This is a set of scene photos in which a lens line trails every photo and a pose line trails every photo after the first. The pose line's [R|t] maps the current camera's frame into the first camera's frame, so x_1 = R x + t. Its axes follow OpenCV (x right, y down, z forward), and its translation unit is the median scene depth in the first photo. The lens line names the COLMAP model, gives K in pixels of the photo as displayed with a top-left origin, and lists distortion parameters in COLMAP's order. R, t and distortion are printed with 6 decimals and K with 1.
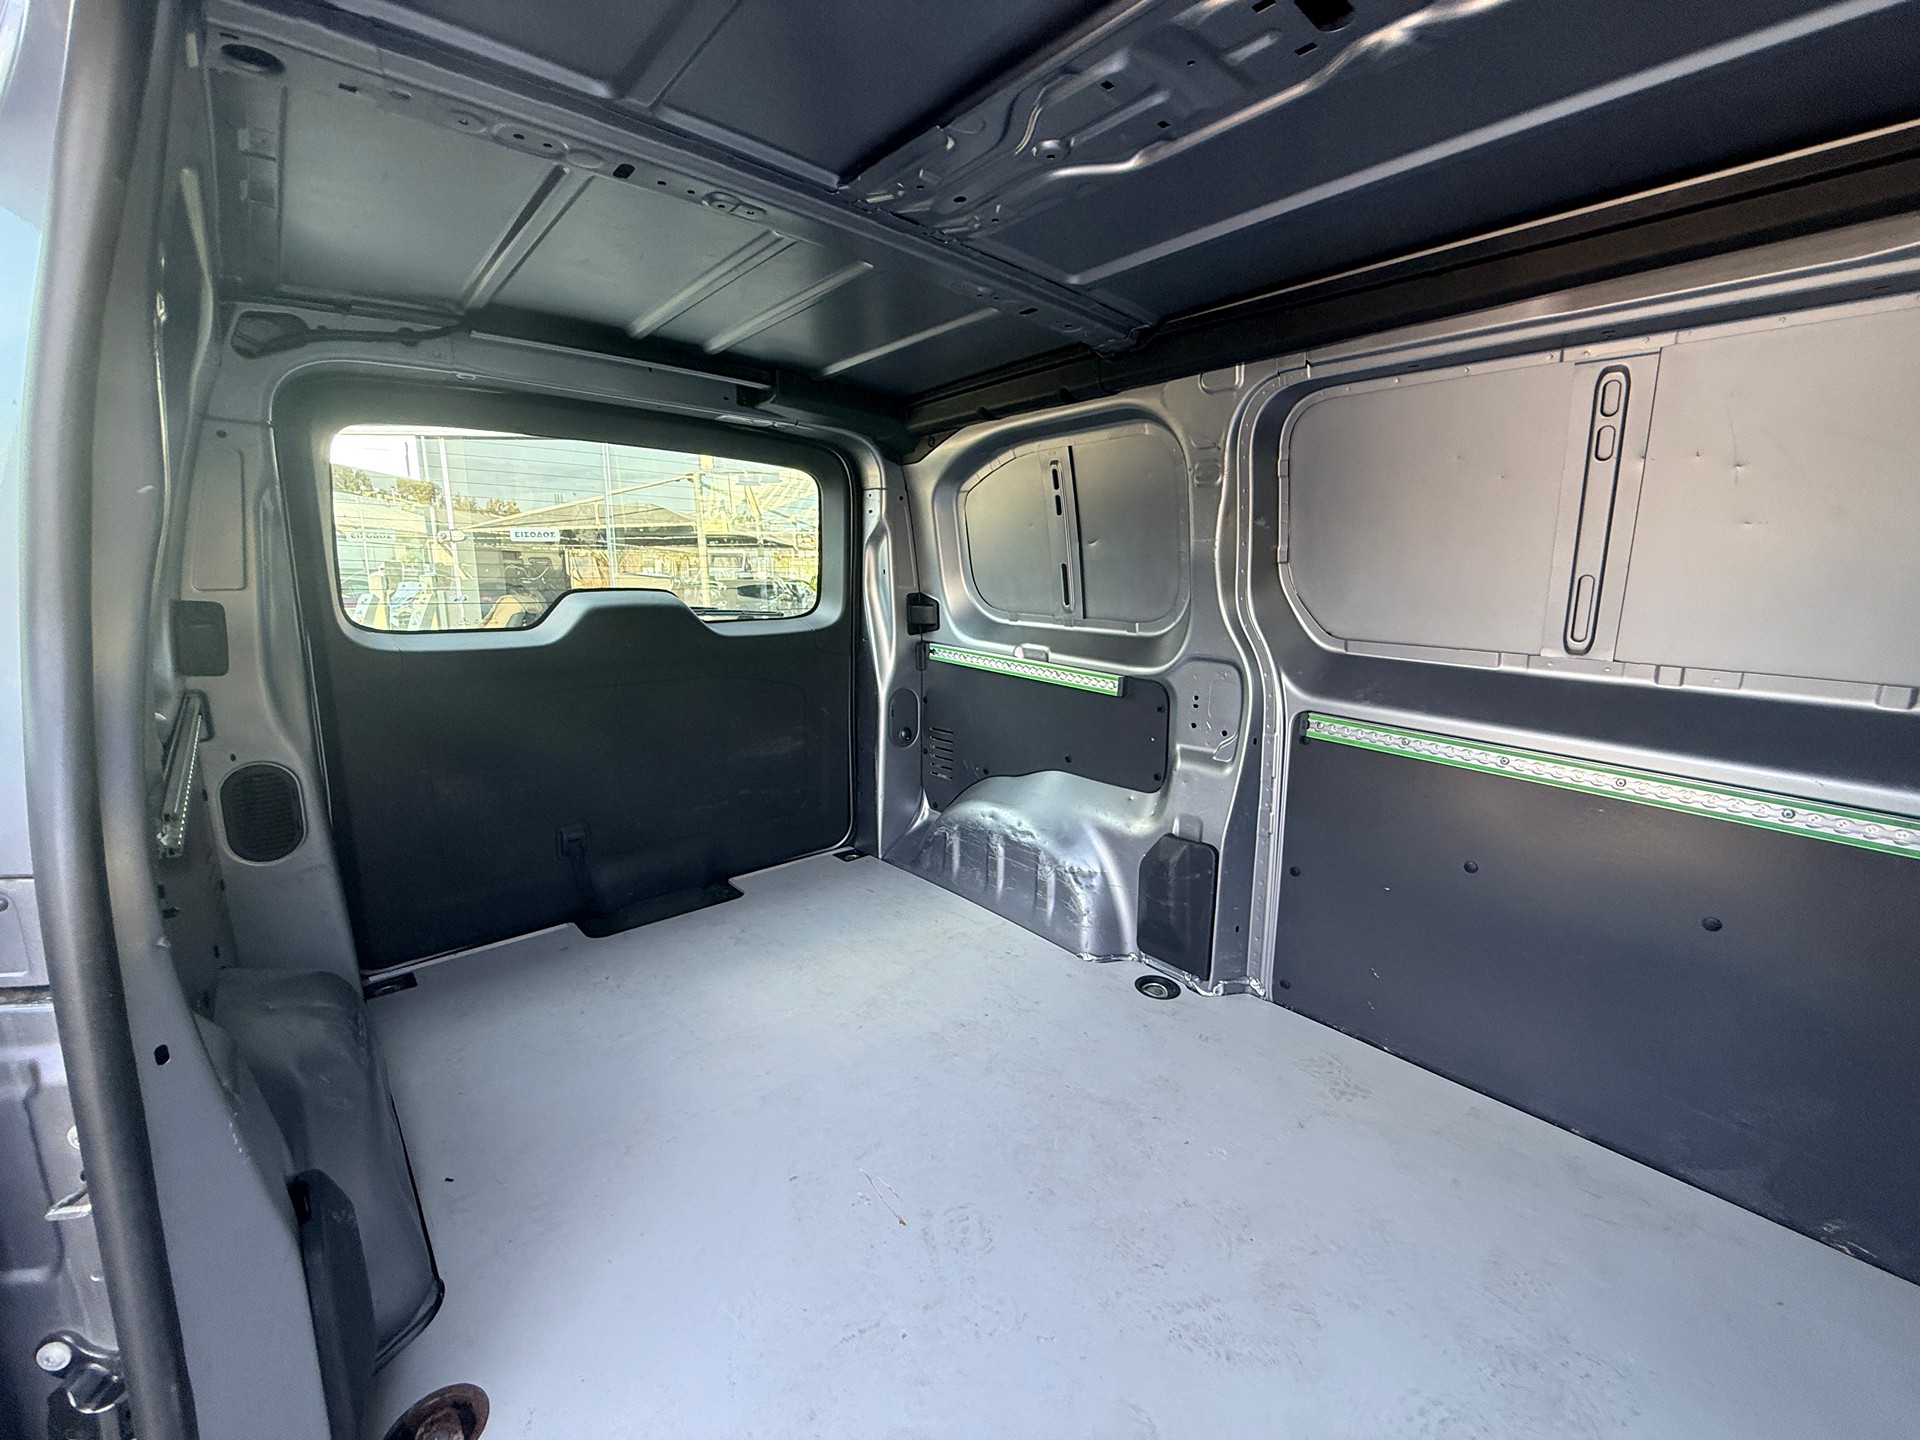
lens RADIAL K [[764.8, 0, 957.4], [0, 764.8, 718.8], [0, 0, 1]] dist [-0.000254, 0.000063]
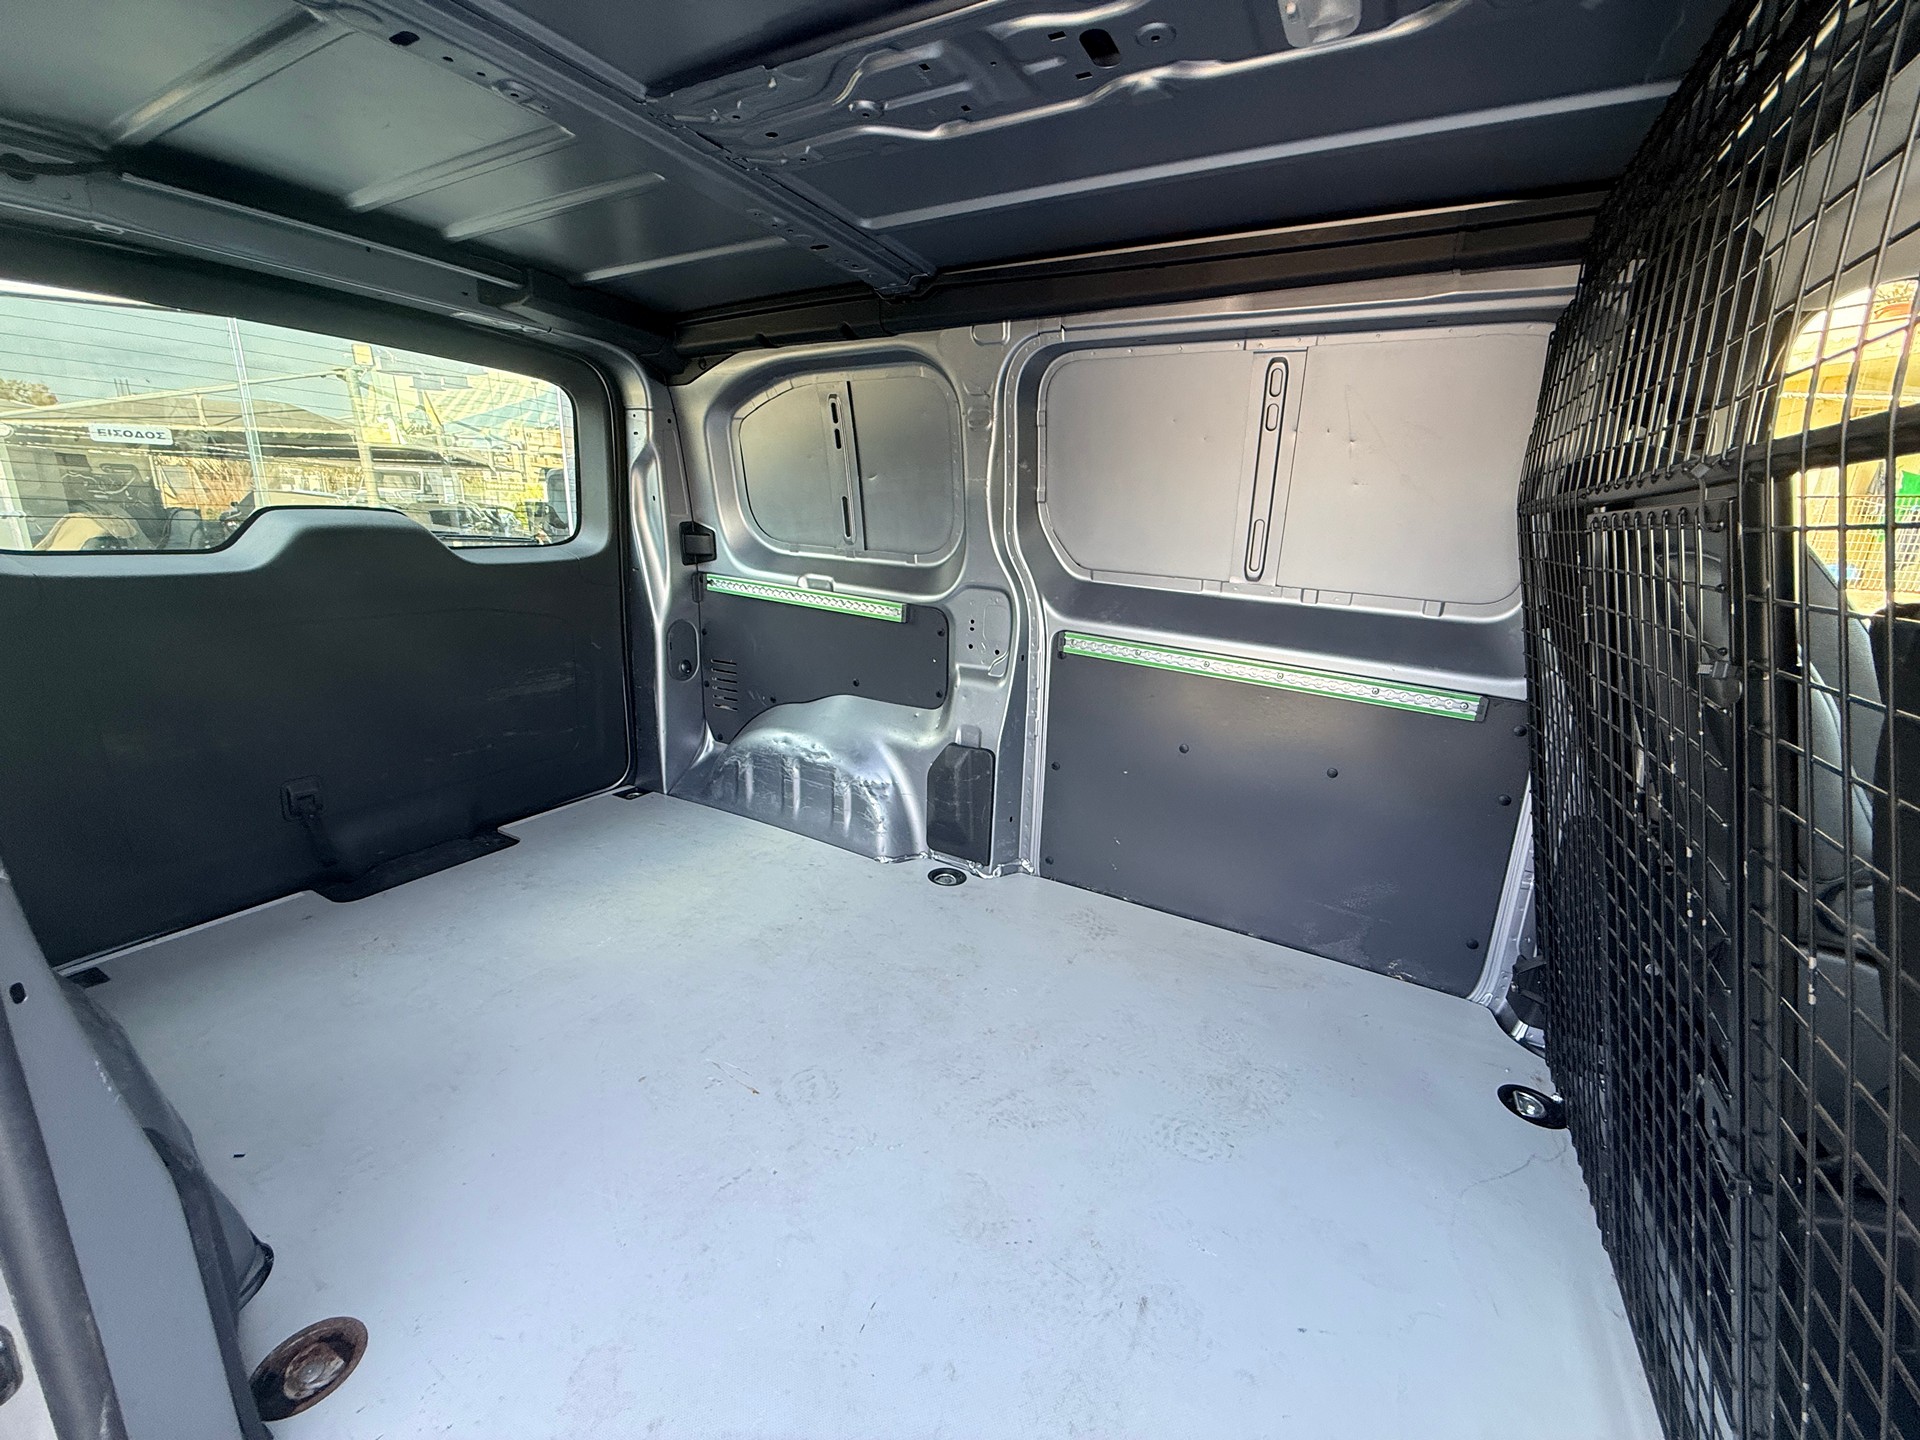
lens RADIAL K [[764.8, 0, 957.4], [0, 764.8, 718.8], [0, 0, 1]] dist [-0.000254, 0.000063]
pose [[0.946654, -0.054630, 0.317588, -0.076026], [0.029272, 0.996029, 0.084081, 0.020004], [-0.320921, -0.070299, 0.944493, -0.071142]]
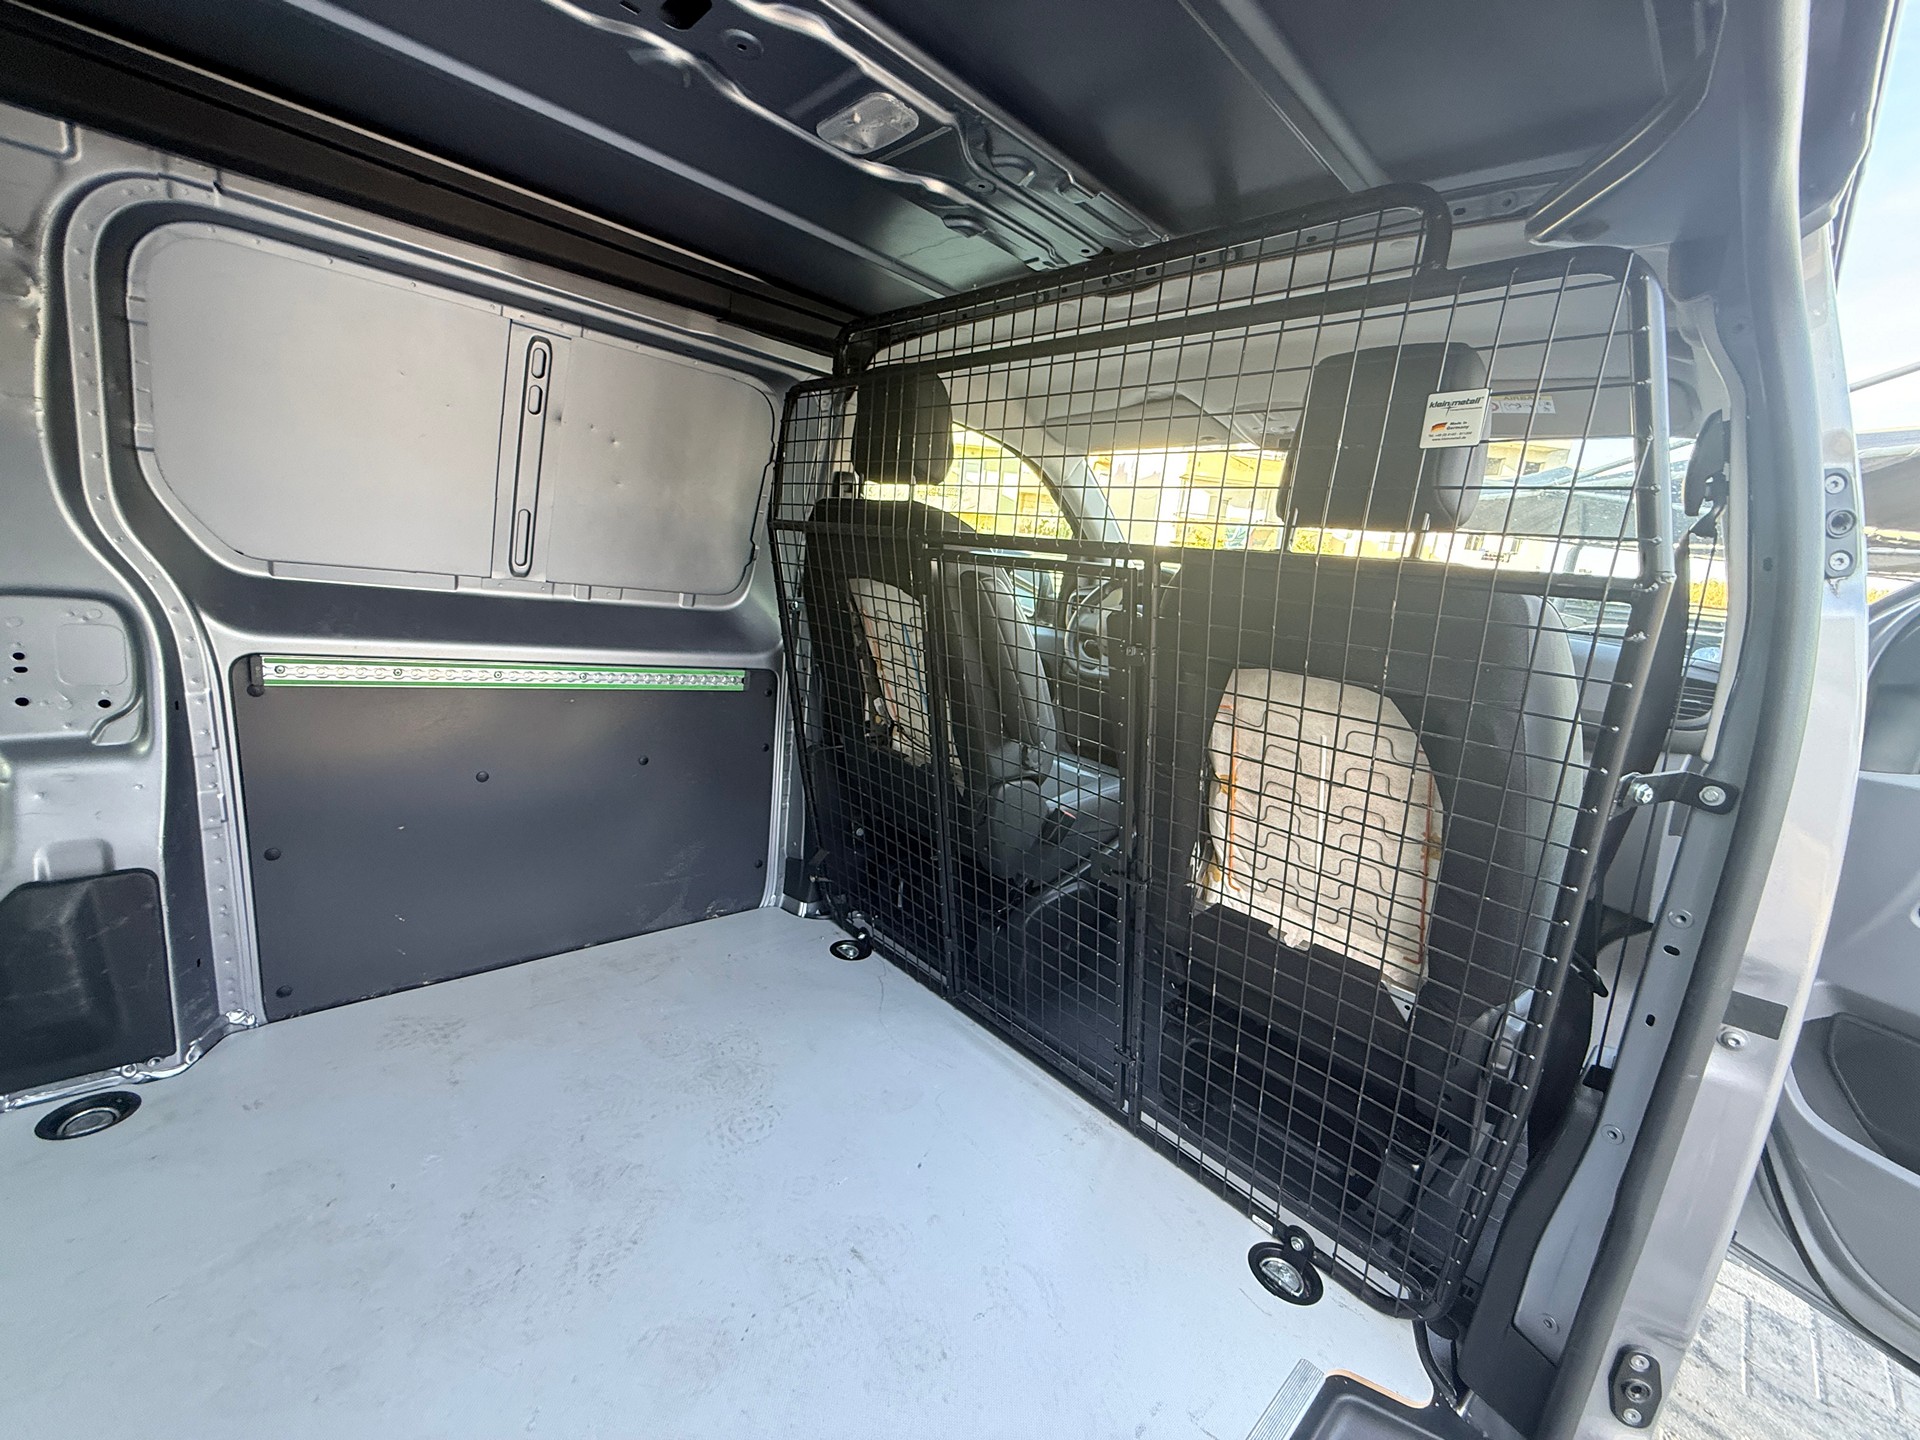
lens RADIAL K [[764.8, 0, 957.4], [0, 764.8, 718.8], [0, 0, 1]] dist [-0.000254, 0.000063]
pose [[-0.010160, -0.208435, 0.977983, -0.305811], [0.077292, 0.974944, 0.208590, -0.048600], [-0.996957, 0.077710, 0.006205, 0.254815]]
